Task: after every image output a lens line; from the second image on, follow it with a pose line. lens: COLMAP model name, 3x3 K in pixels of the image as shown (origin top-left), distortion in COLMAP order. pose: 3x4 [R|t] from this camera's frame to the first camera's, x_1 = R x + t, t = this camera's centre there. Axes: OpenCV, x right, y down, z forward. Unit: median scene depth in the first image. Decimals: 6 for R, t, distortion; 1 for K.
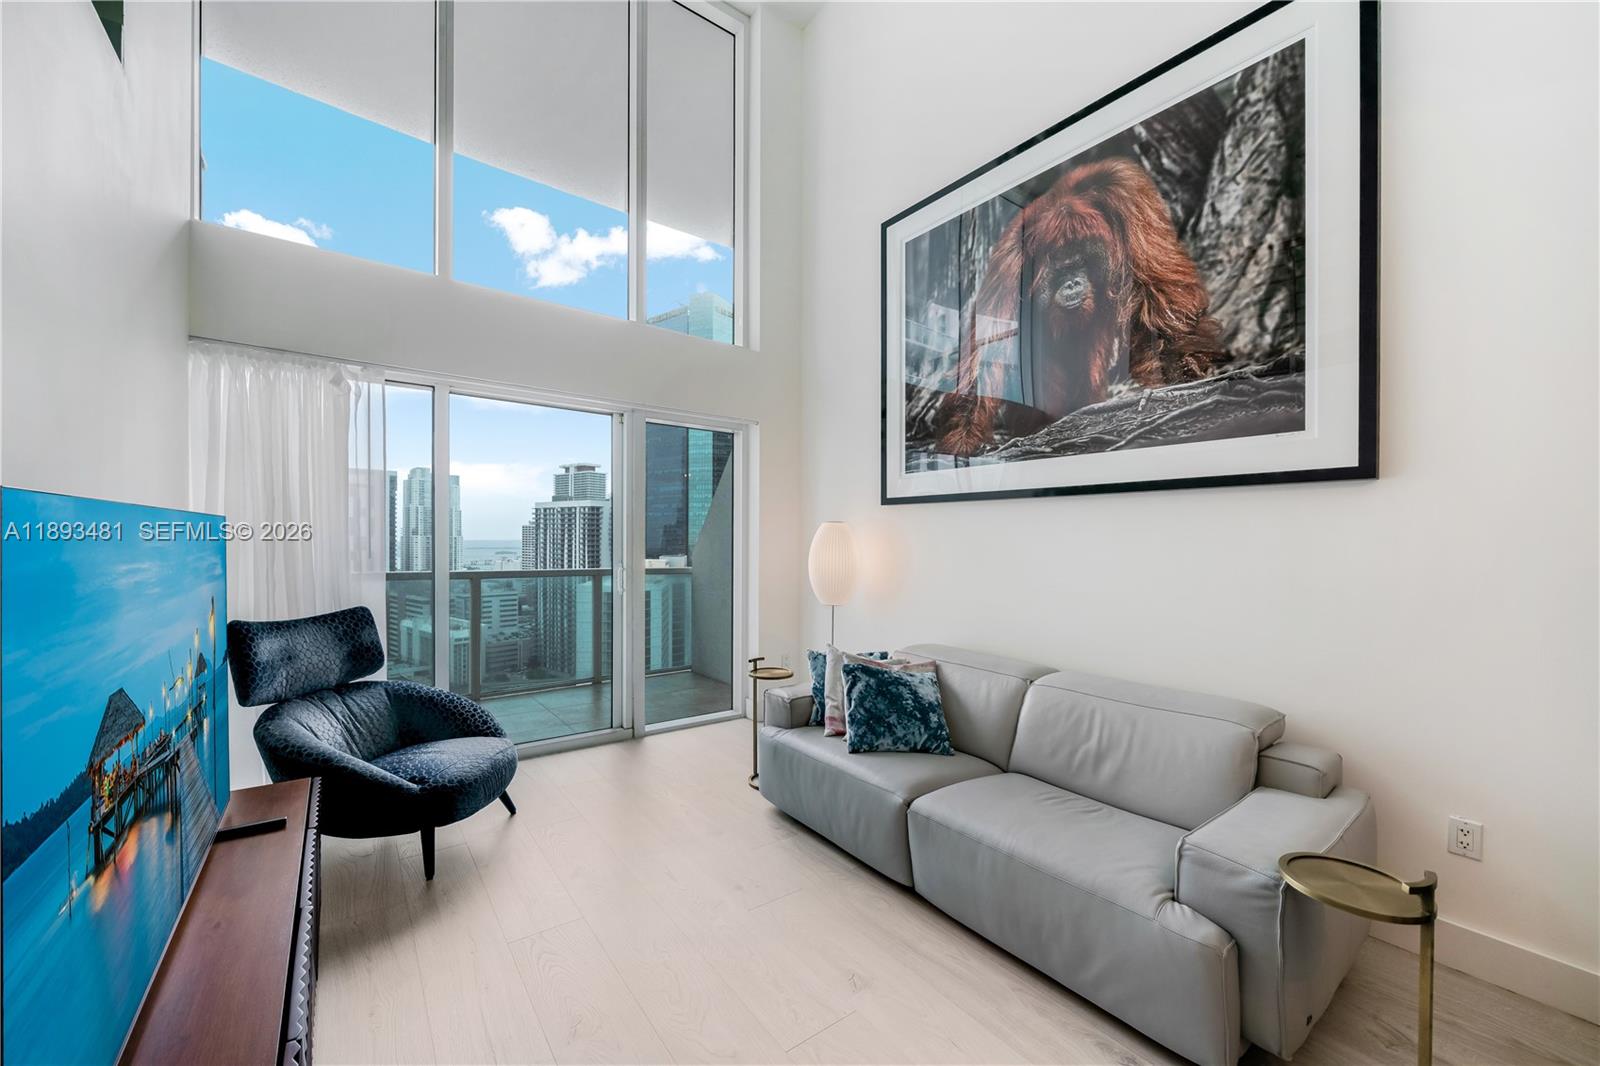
lens RADIAL K [[618.6, 0, 797.3], [0, 618.6, 554.3], [0, 0, 1]] dist [0.004564, -0.000221]
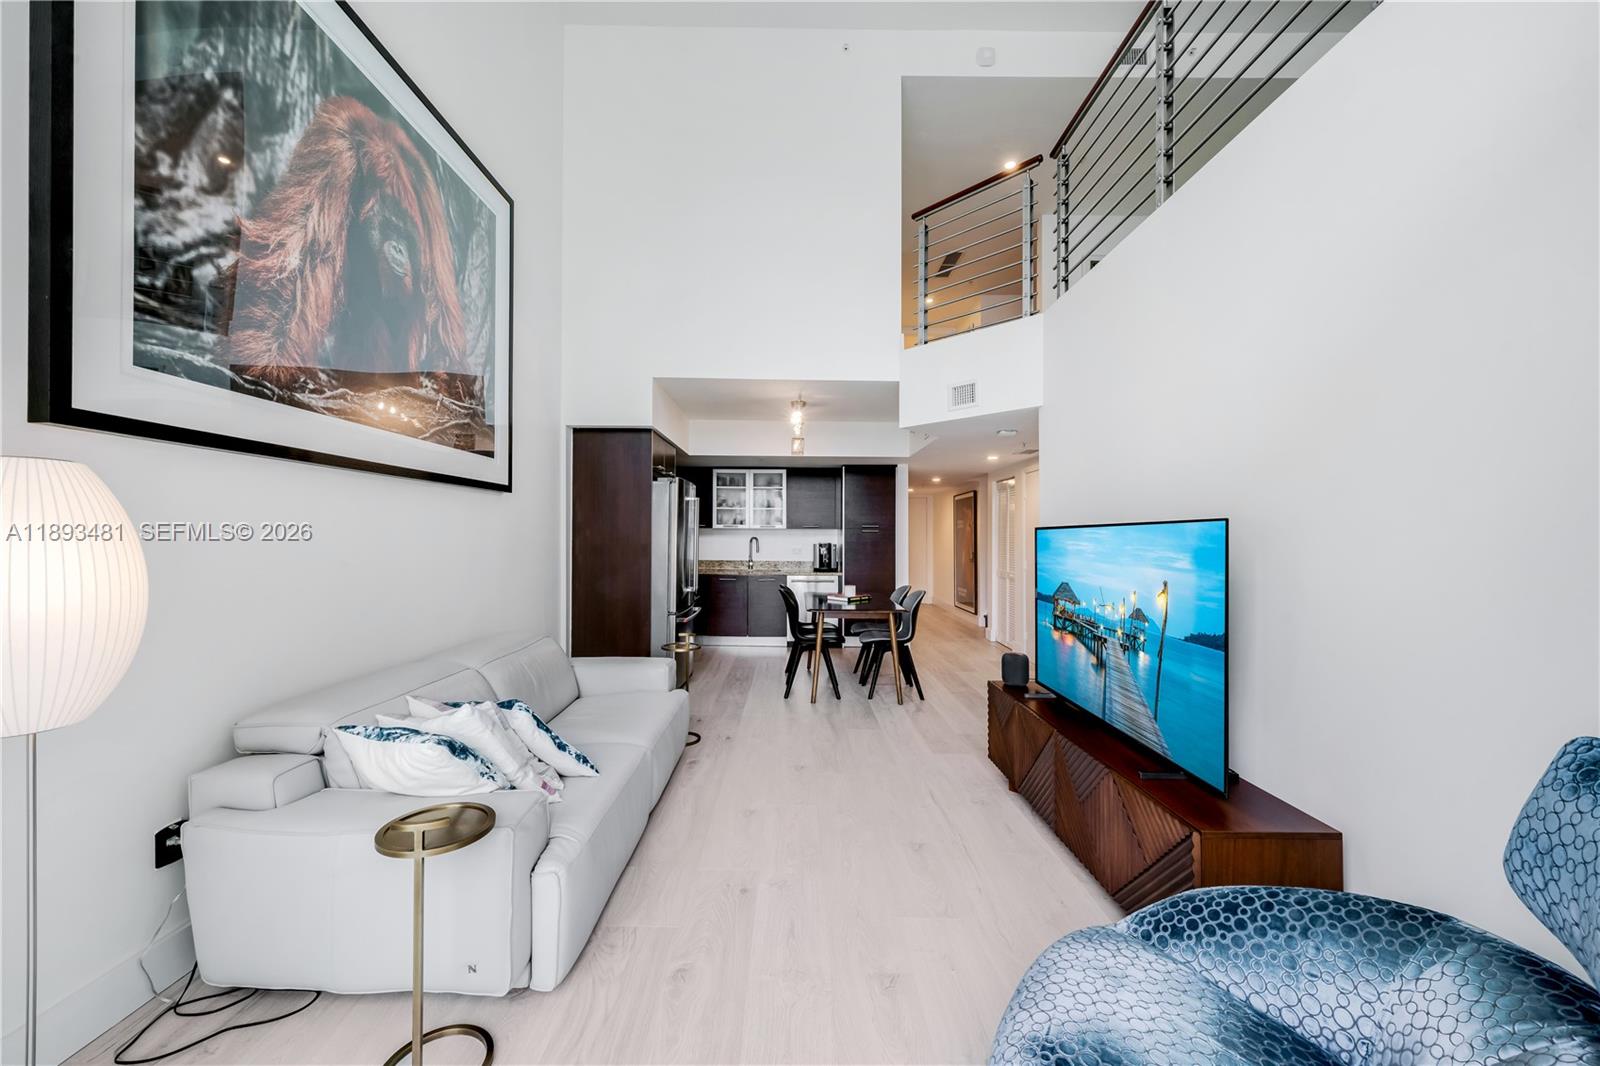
lens RADIAL K [[618.6, 0, 799.0], [0, 618.6, 525.9], [0, 0, 1]] dist [0.004564, -0.000221]
pose [[-0.806829, -0.004745, 0.590766, -0.601938], [-0.000095, 0.999969, 0.007903, -0.029717], [-0.590786, 0.006321, -0.806804, 1.427904]]
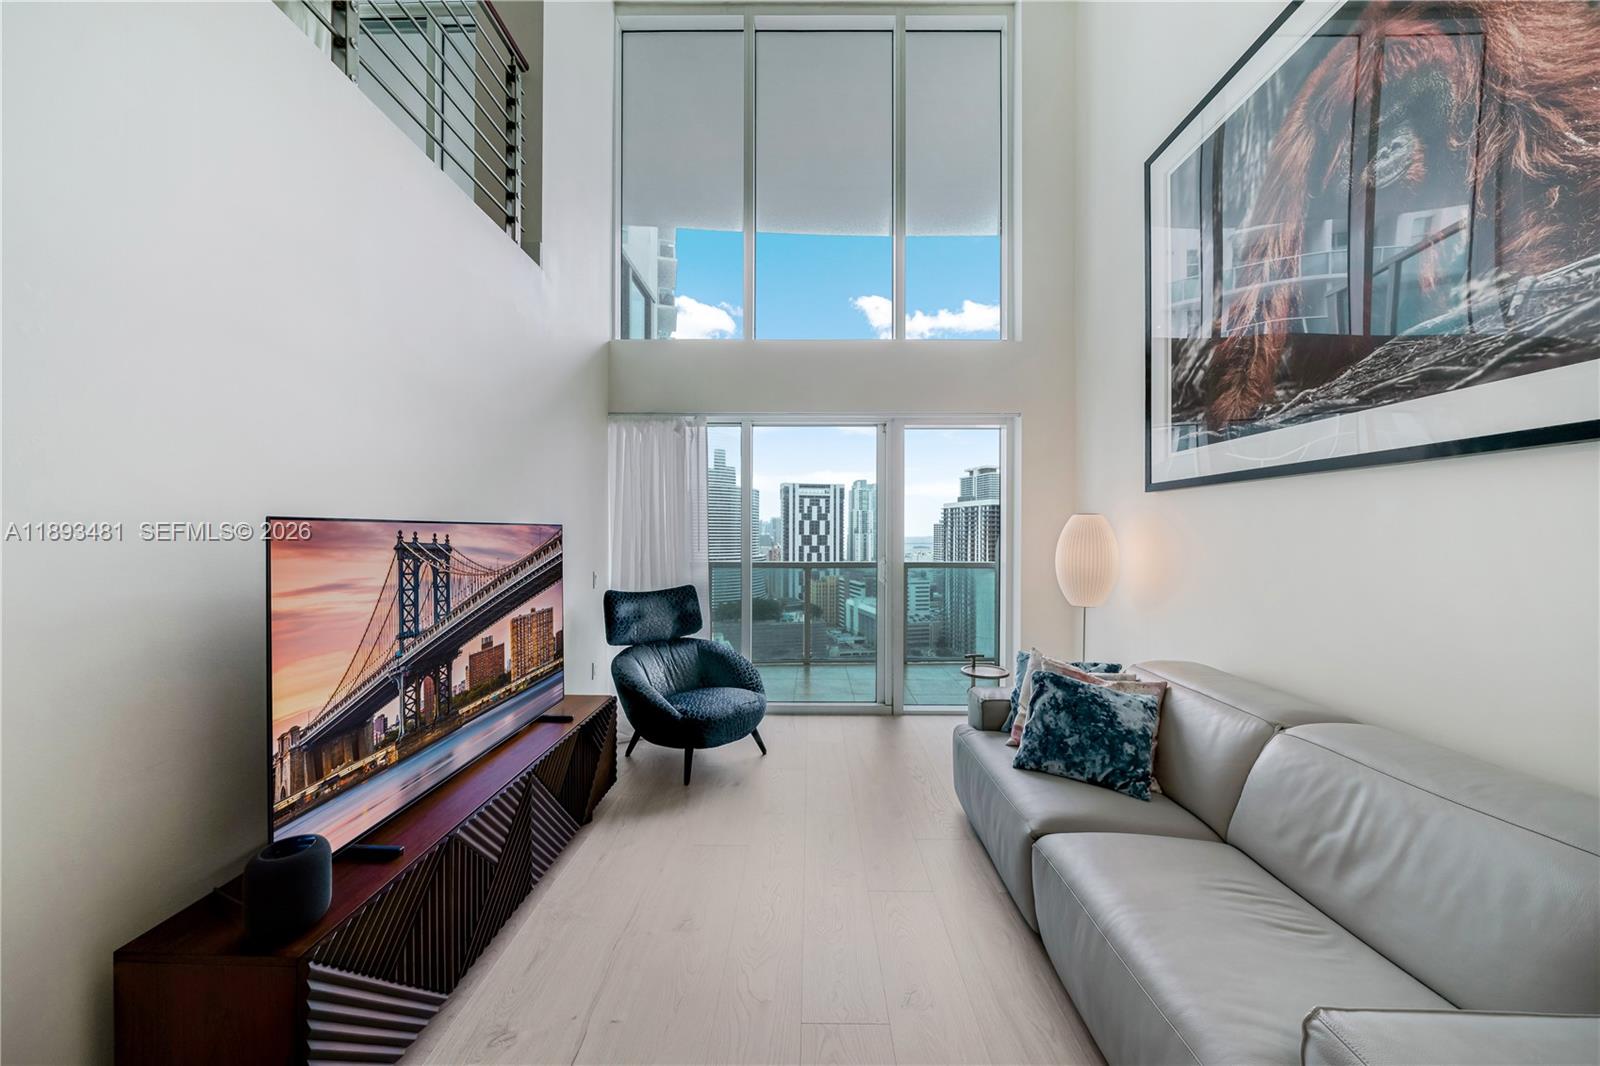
lens RADIAL K [[565.9, 0, 799.9], [0, 565.9, 545.7], [0, 0, 1]] dist [-0.001982, 0.000994]
pose [[0.796892, 0.000204, -0.604122, 0.312428], [-0.003517, 0.999985, -0.004300, -0.001796], [0.604112, 0.005551, 0.796880, 0.130820]]
